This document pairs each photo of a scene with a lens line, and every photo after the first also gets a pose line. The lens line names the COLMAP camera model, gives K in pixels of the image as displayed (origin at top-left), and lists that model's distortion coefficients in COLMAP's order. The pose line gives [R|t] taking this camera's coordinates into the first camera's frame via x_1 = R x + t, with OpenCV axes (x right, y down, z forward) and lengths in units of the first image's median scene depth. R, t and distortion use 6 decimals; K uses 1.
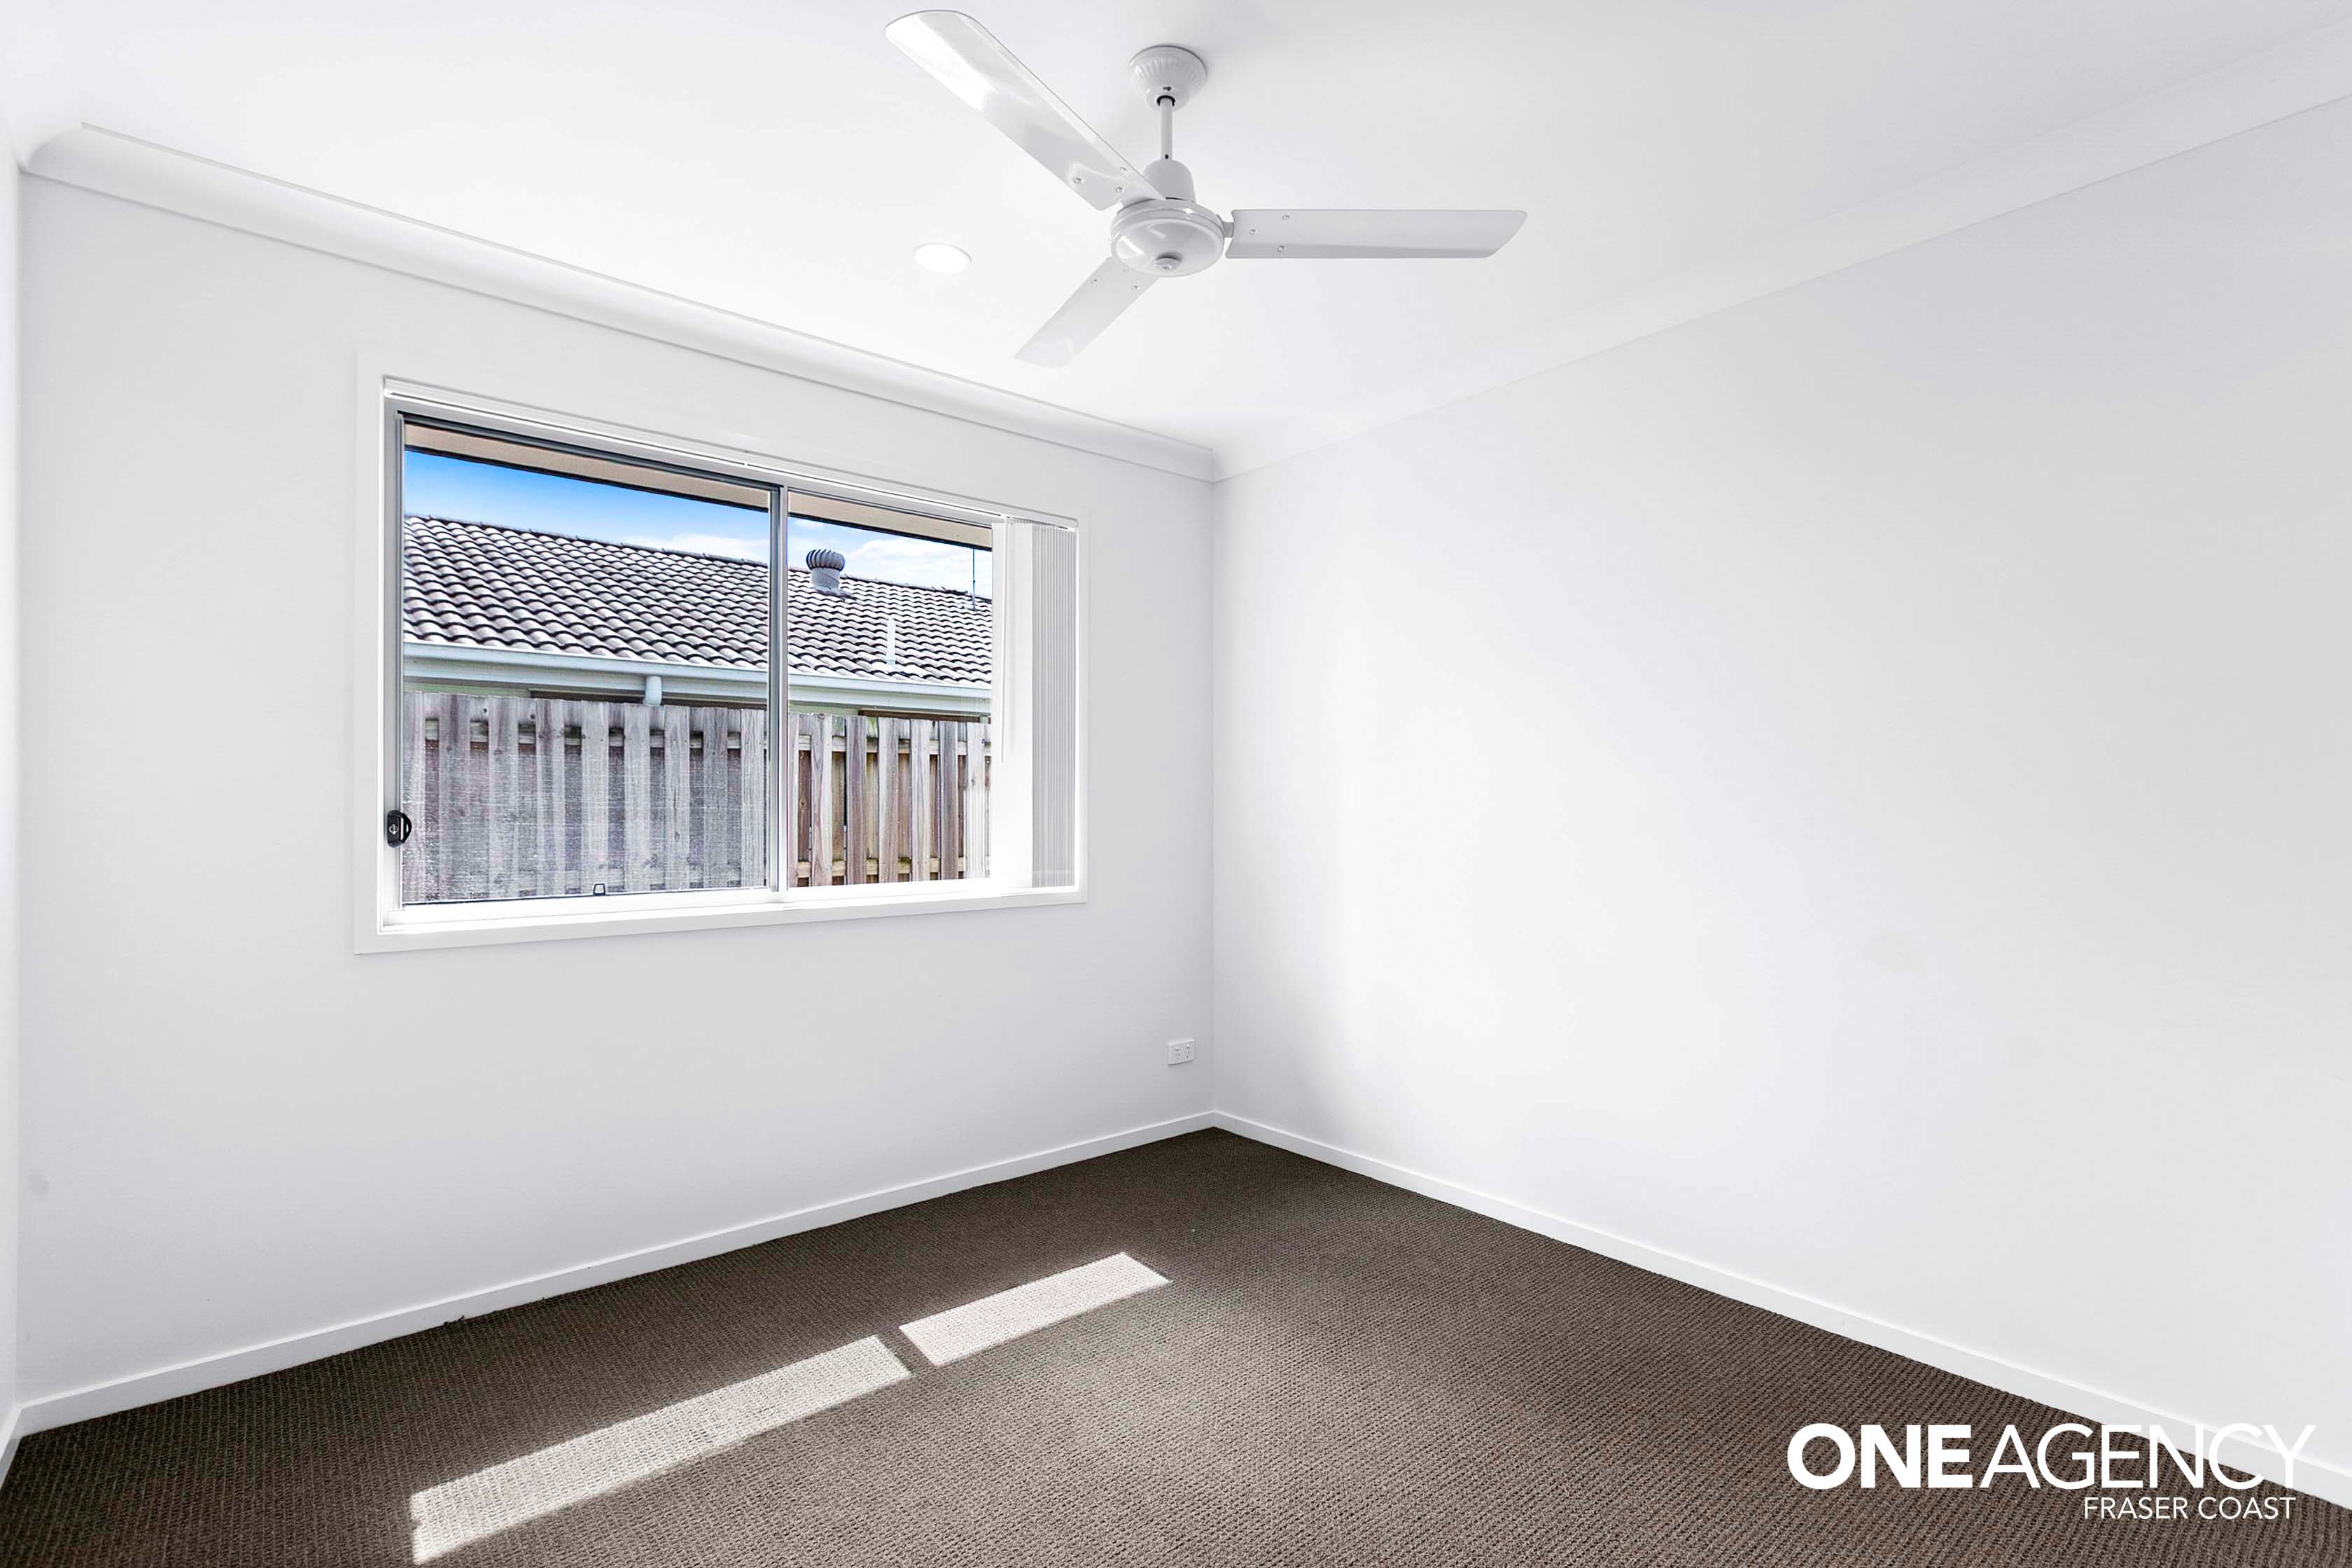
lens RADIAL K [[1066.4, 0, 1188.8], [0, 1066.4, 807.3], [0, 0, 1]] dist [0.009102, 0.000016]
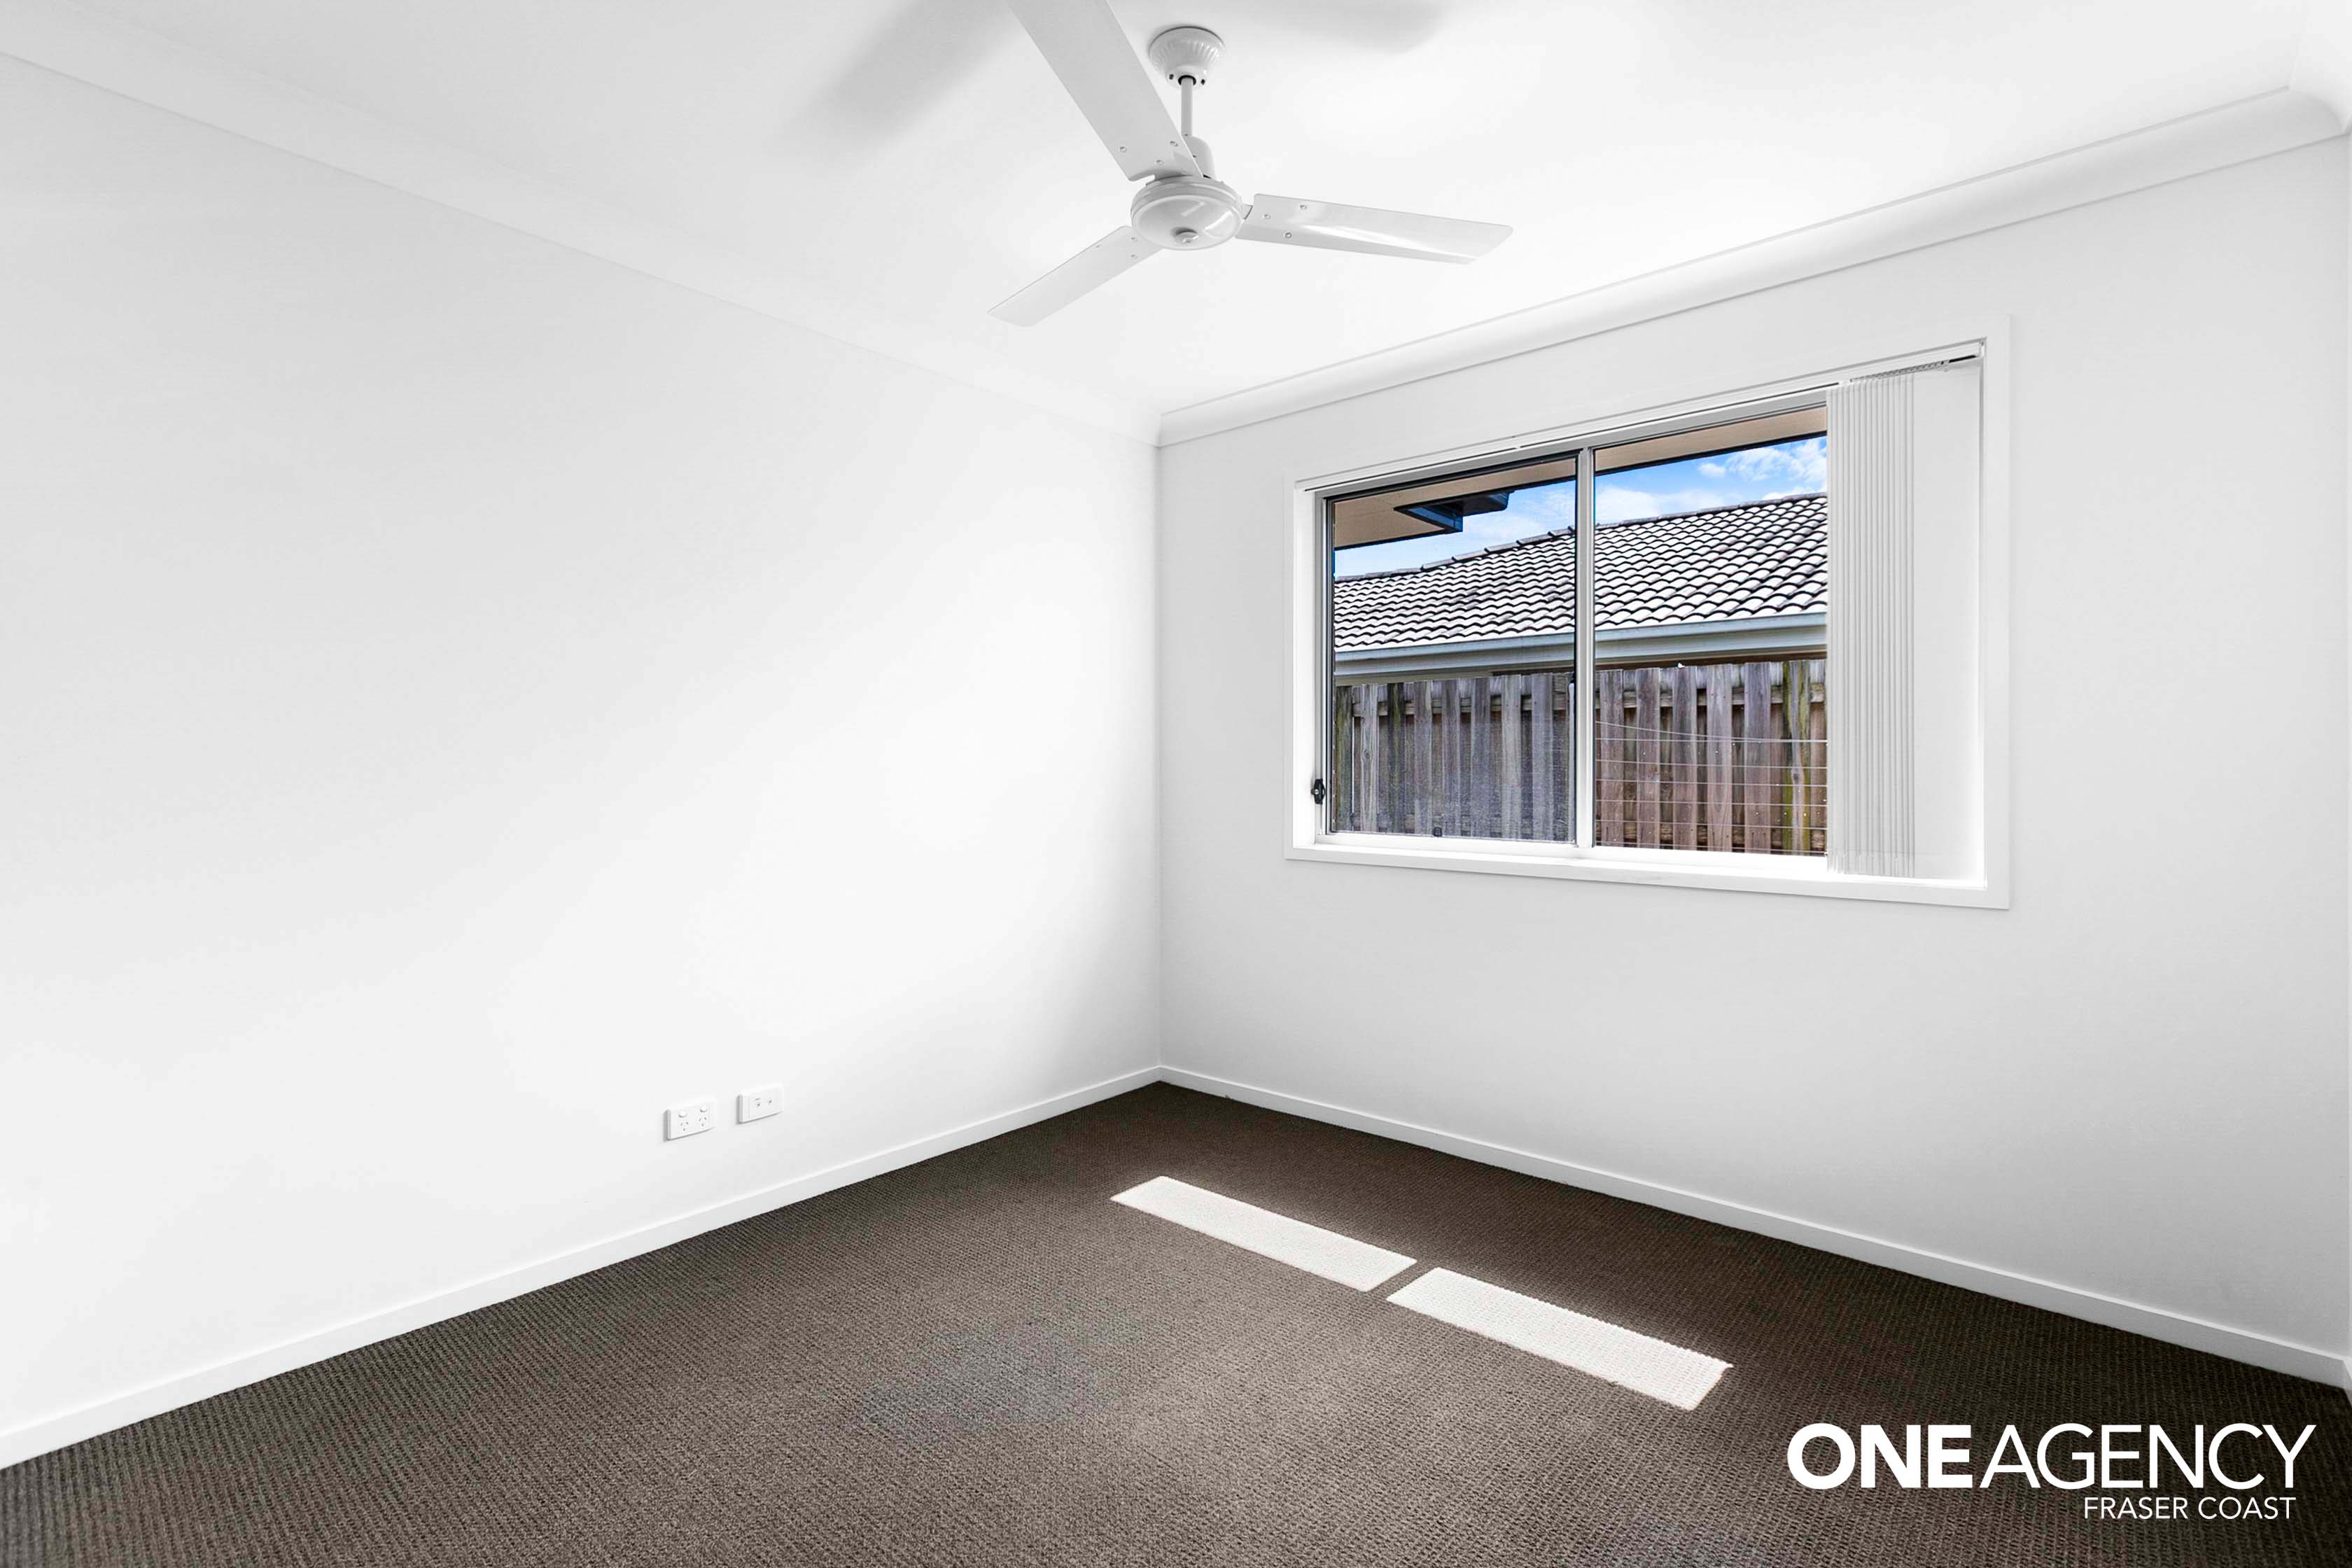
lens RADIAL K [[1066.4, 0, 1195.1], [0, 1066.4, 760.7], [0, 0, 1]] dist [0.009102, 0.000016]
pose [[0.173315, -0.003669, -0.984860, 0.556919], [-0.000064, 0.999993, -0.003737, -0.000772], [0.984866, 0.000710, 0.173314, 0.459927]]
